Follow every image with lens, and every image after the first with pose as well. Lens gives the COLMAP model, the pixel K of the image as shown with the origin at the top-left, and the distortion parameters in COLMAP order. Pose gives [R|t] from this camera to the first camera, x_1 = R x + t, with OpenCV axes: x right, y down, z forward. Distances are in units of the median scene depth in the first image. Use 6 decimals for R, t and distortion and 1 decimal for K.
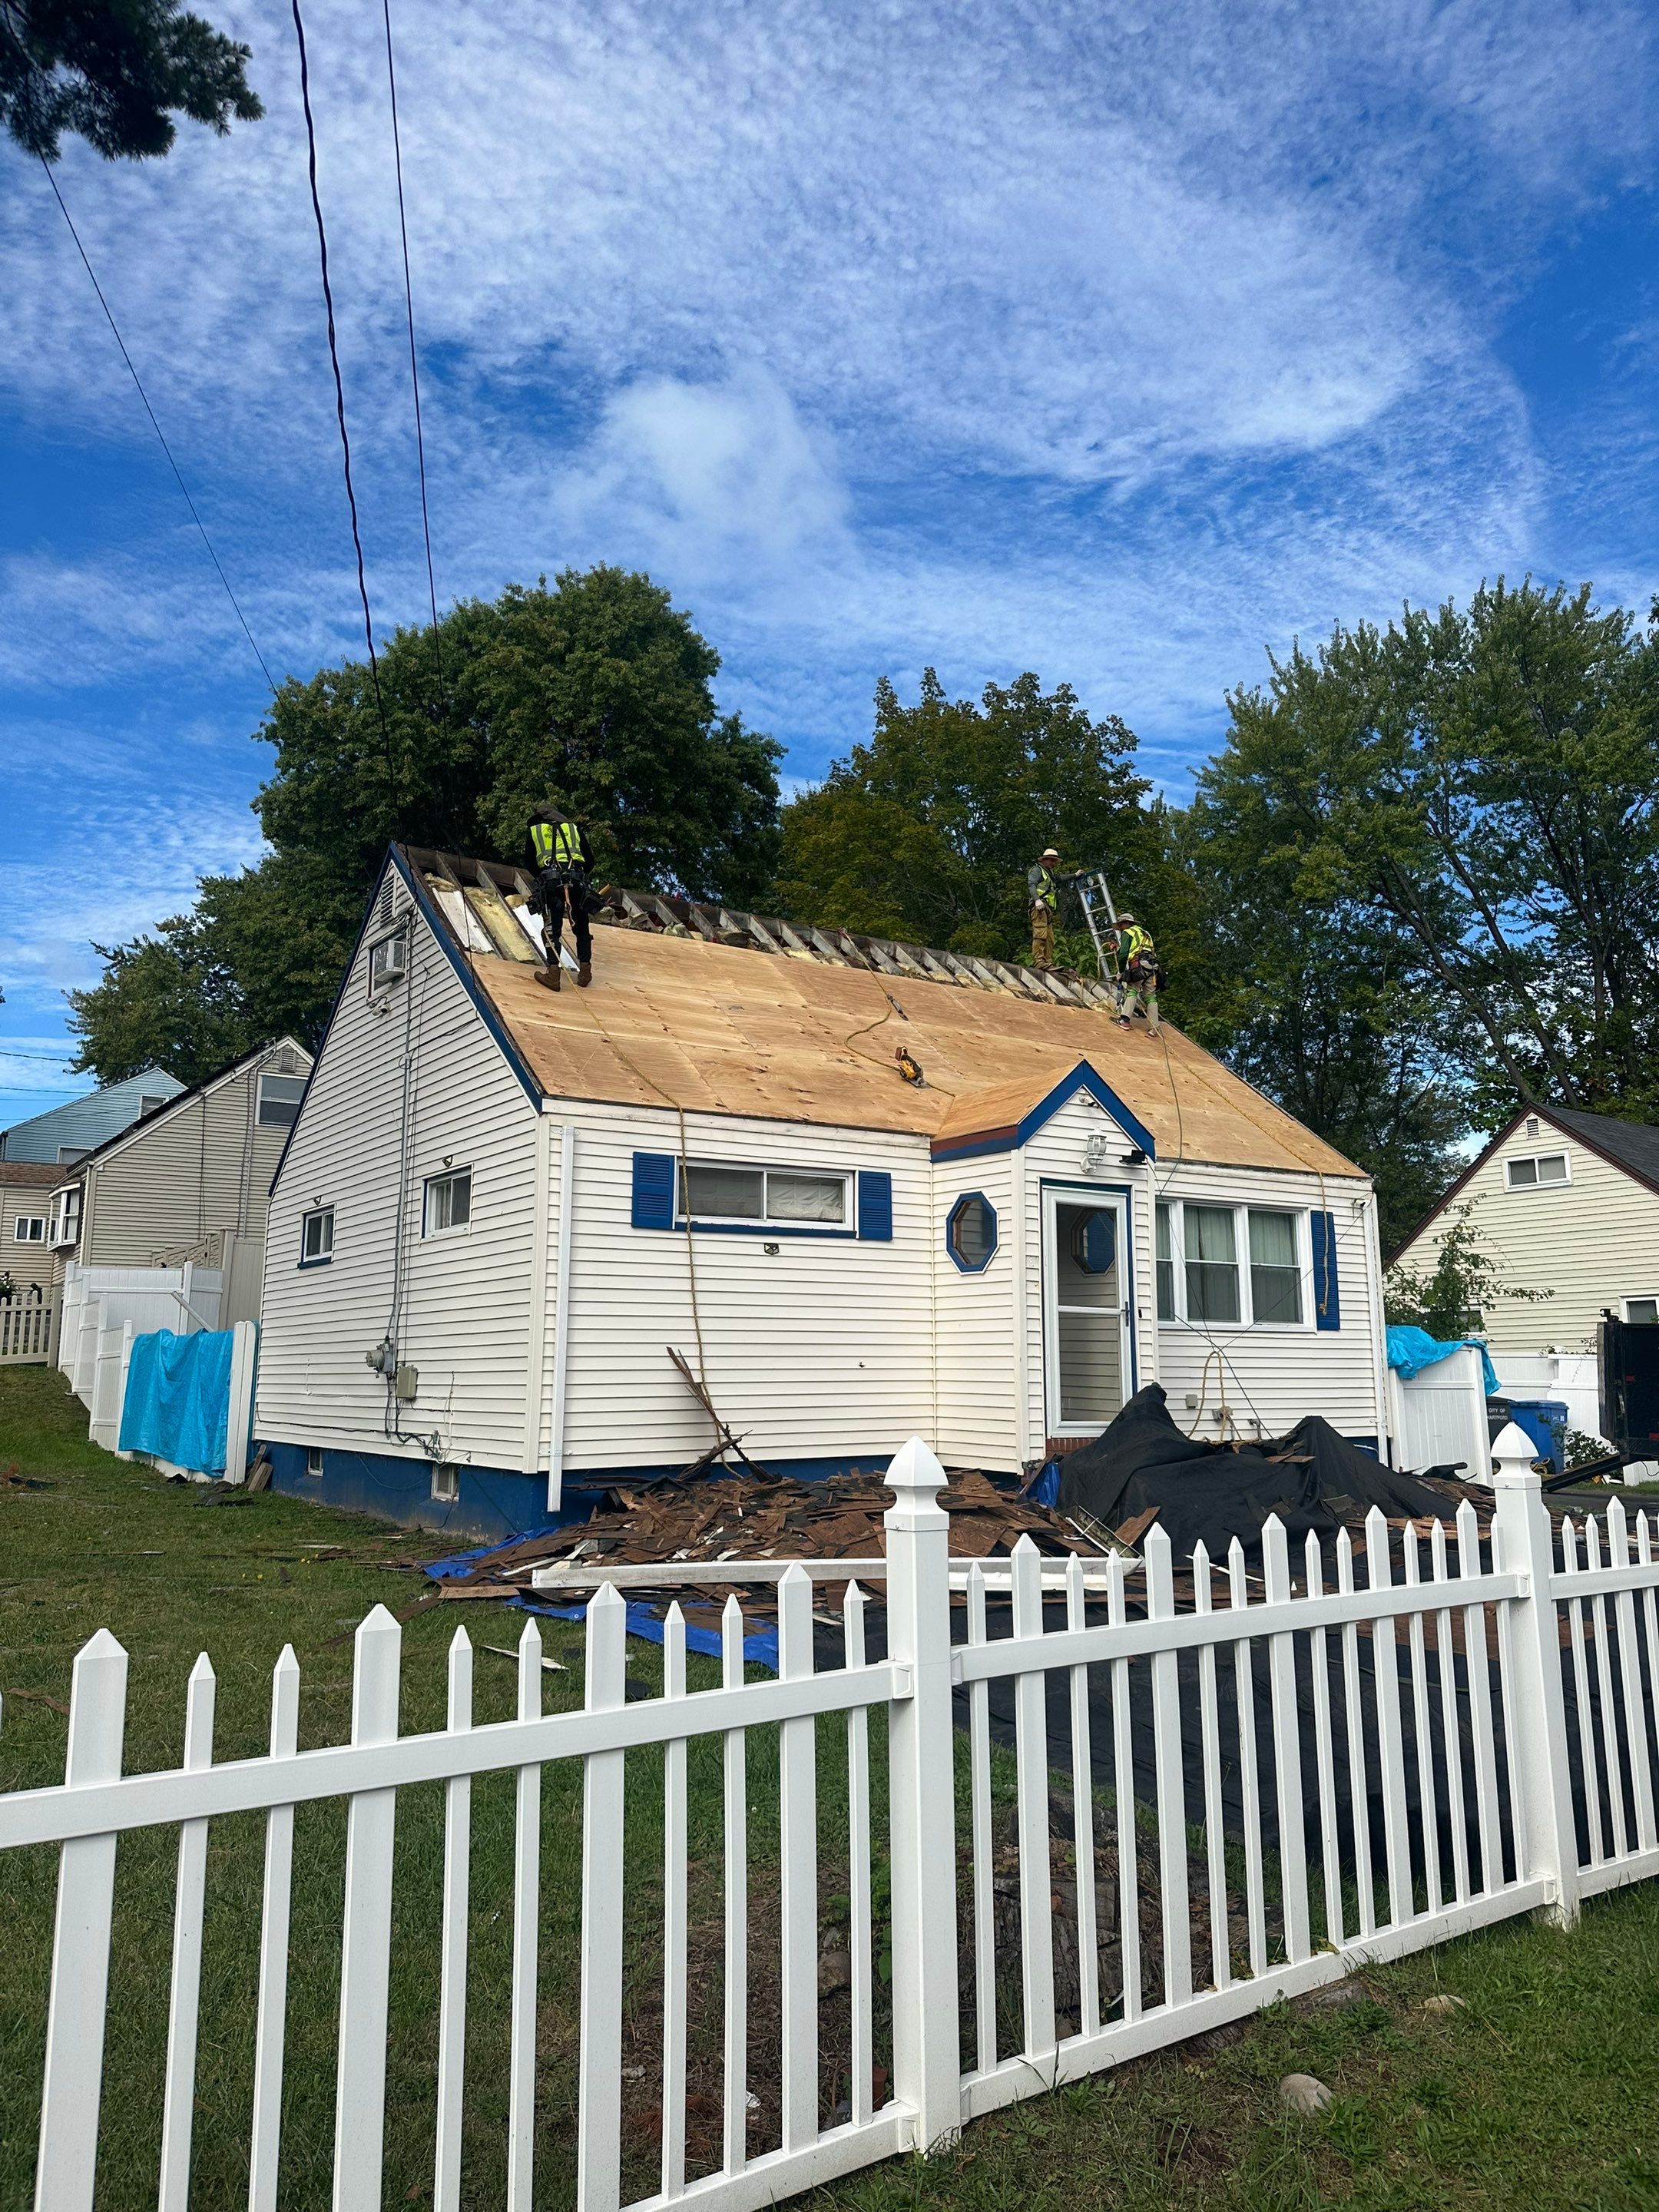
lens RADIAL K [[1579.8, 0, 848.6], [0, 1579.8, 1135.3], [0, 0, 1]] dist [0.159054, -0.349384]
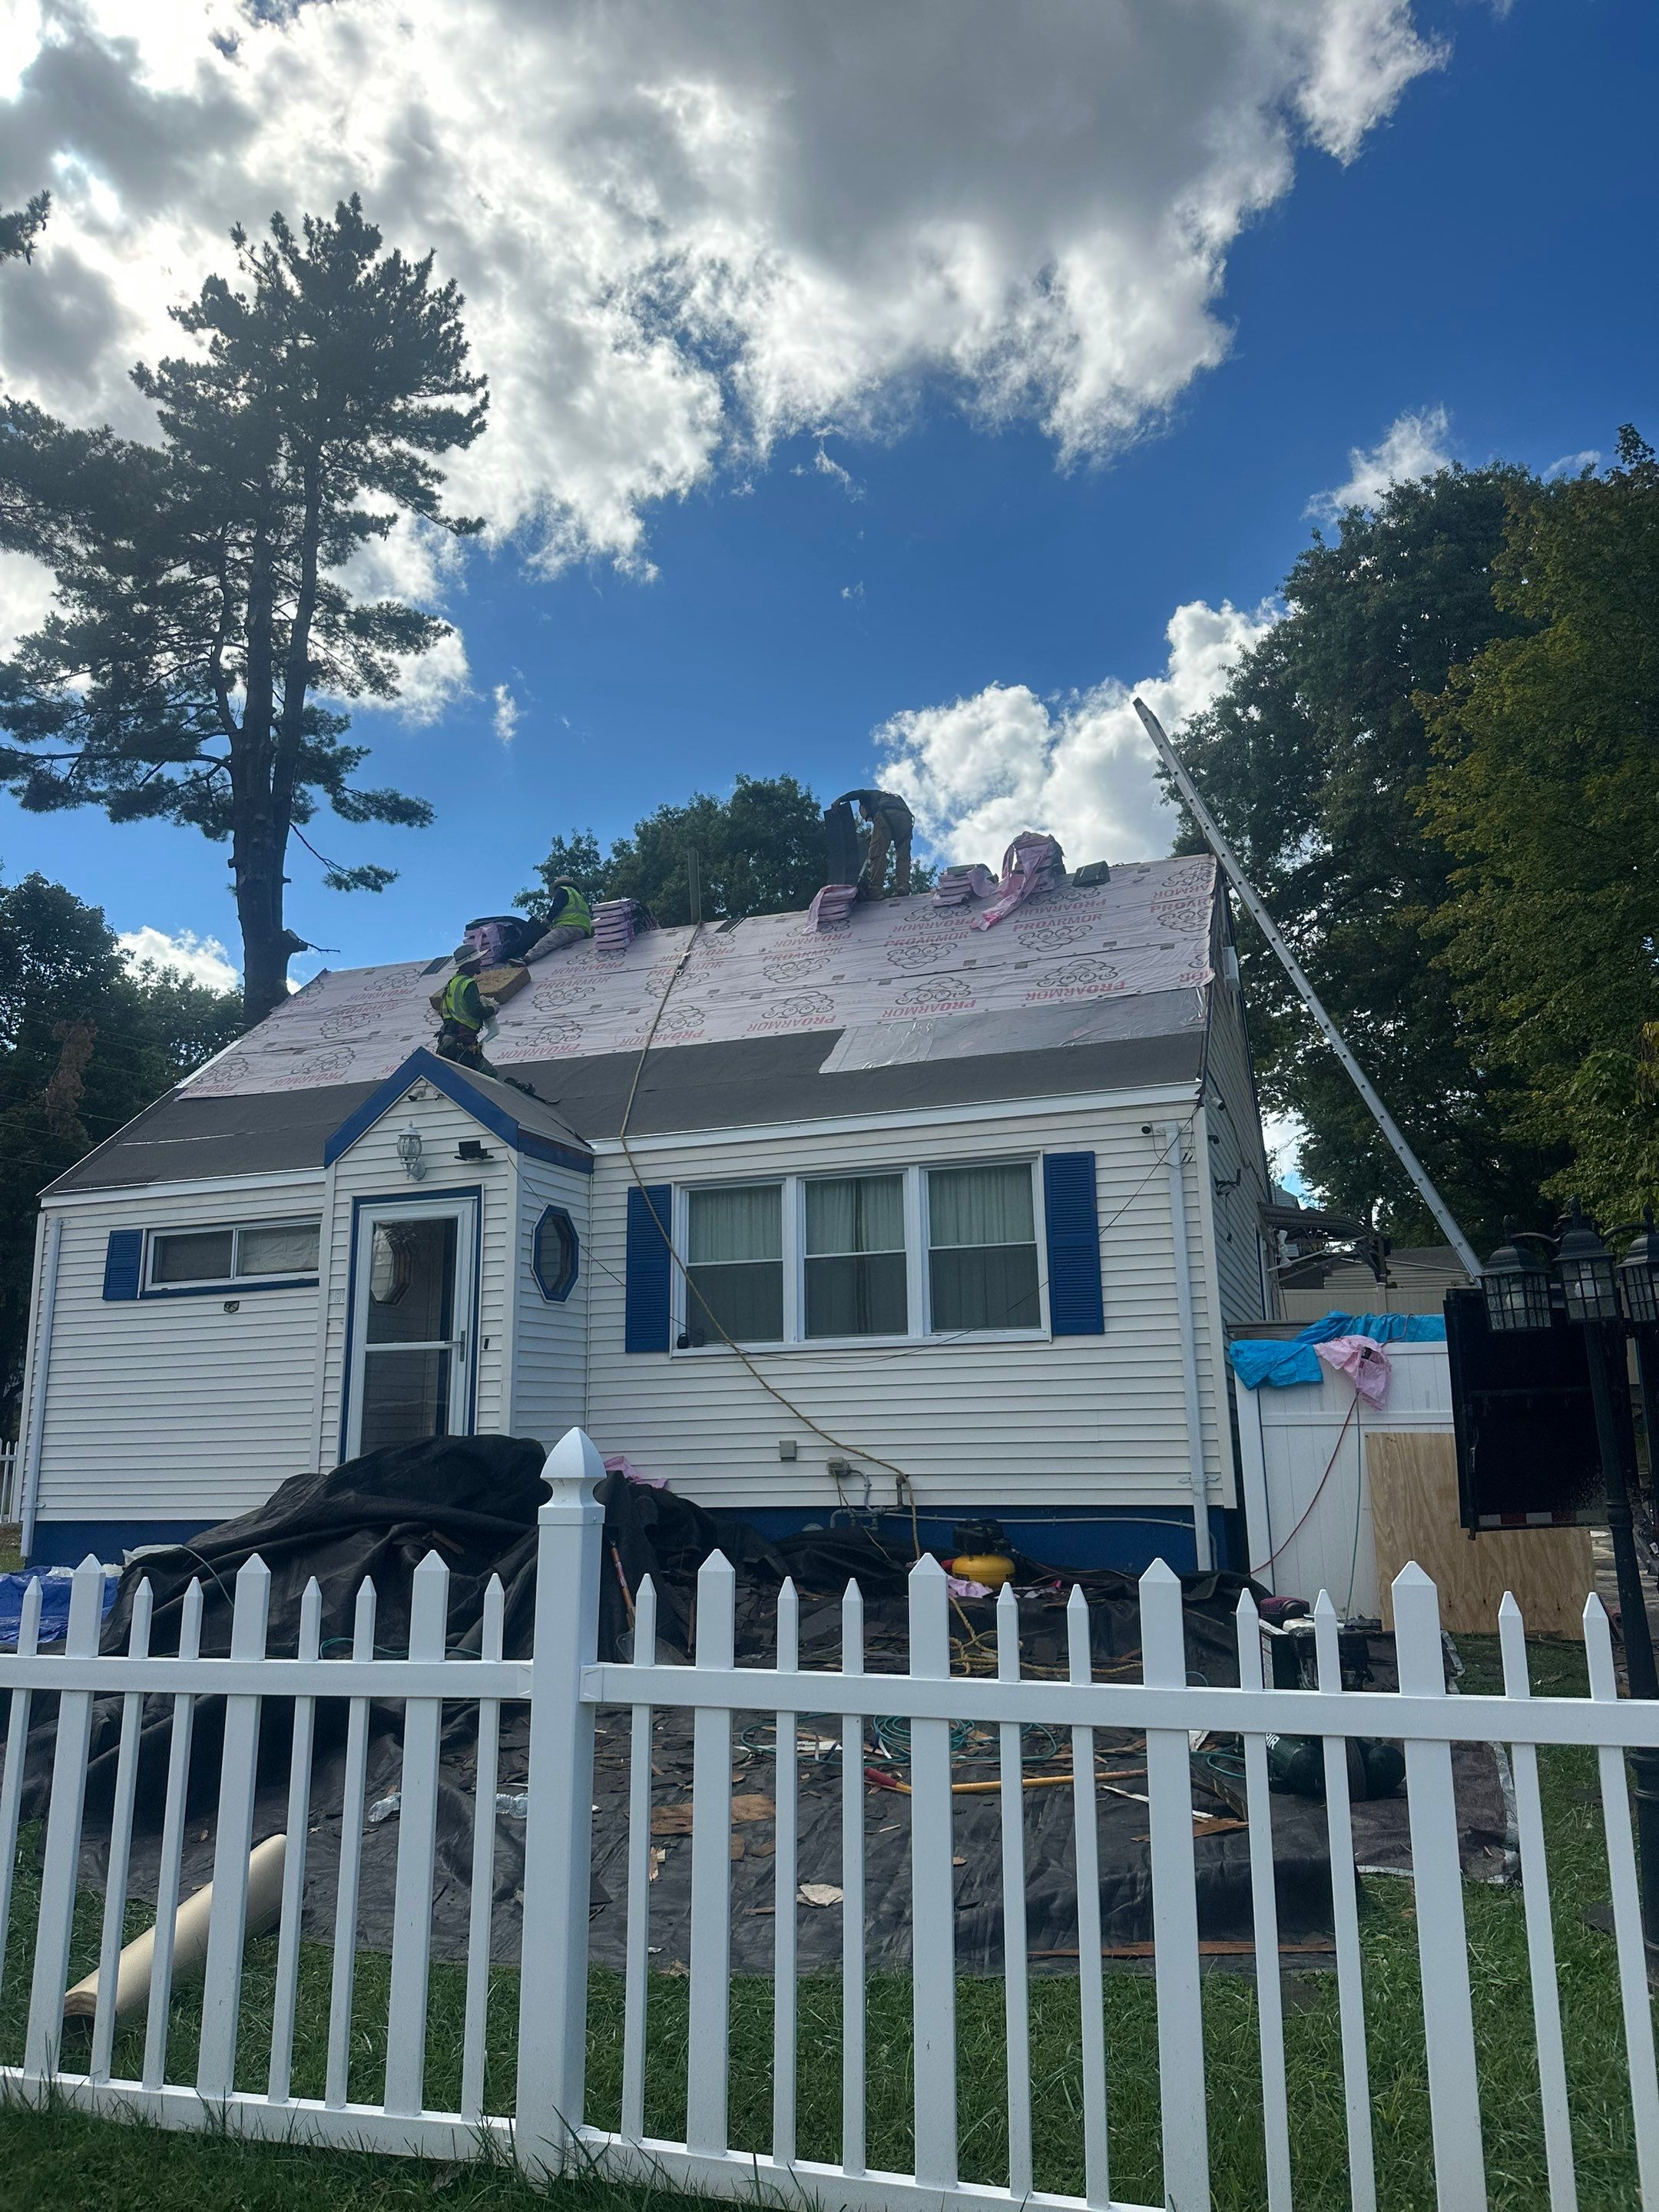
lens RADIAL K [[1579.8, 0, 848.6], [0, 1579.8, 1135.3], [0, 0, 1]] dist [0.159054, -0.349384]
pose [[0.592683, -0.163363, -0.788695, 0.820923], [0.142924, 0.985006, -0.096622, 0.098145], [0.792654, -0.055457, 0.607145, 0.583523]]
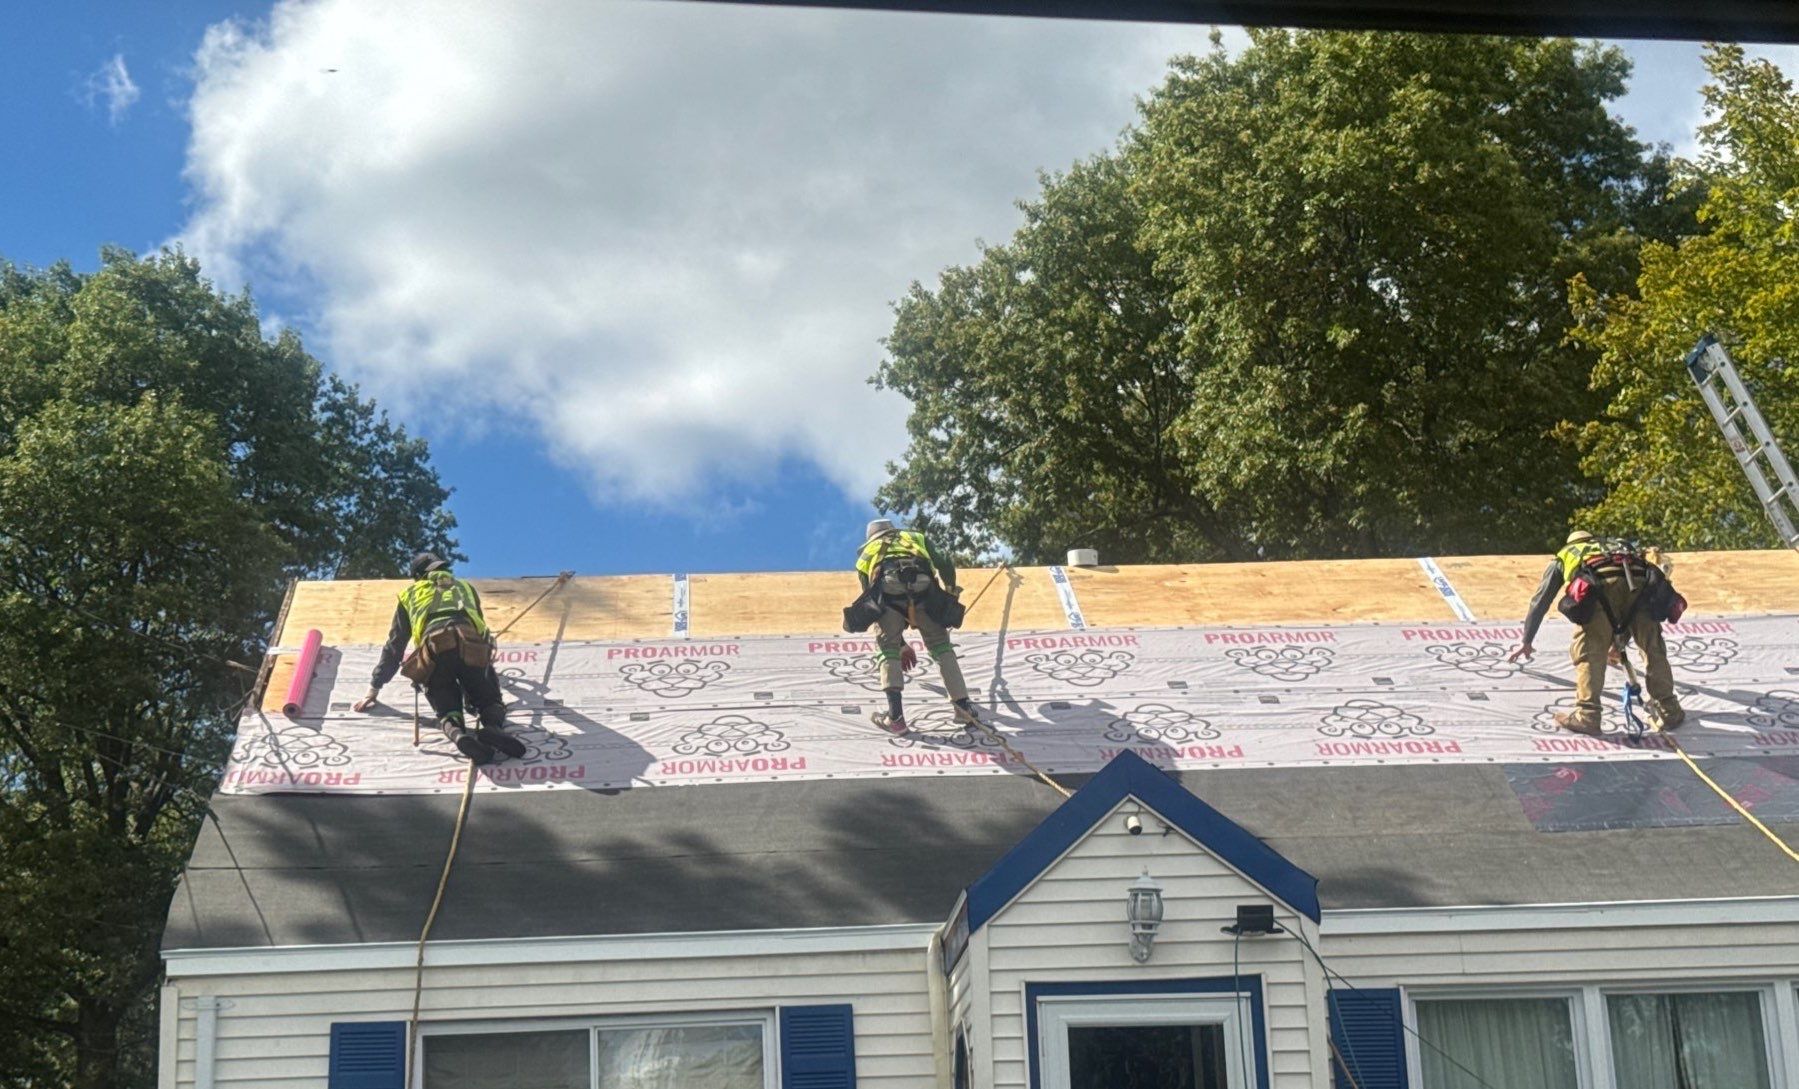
lens RADIAL K [[2863.0, 0, 820.5], [0, 2863.0, 543.9], [0, 0, 1]] dist [0.008649, 1.035674]
pose [[0.839157, -0.194204, -0.508035, 0.491636], [0.114320, 0.976192, -0.184334, 0.044281], [0.531739, 0.096607, 0.841381, 0.118917]]
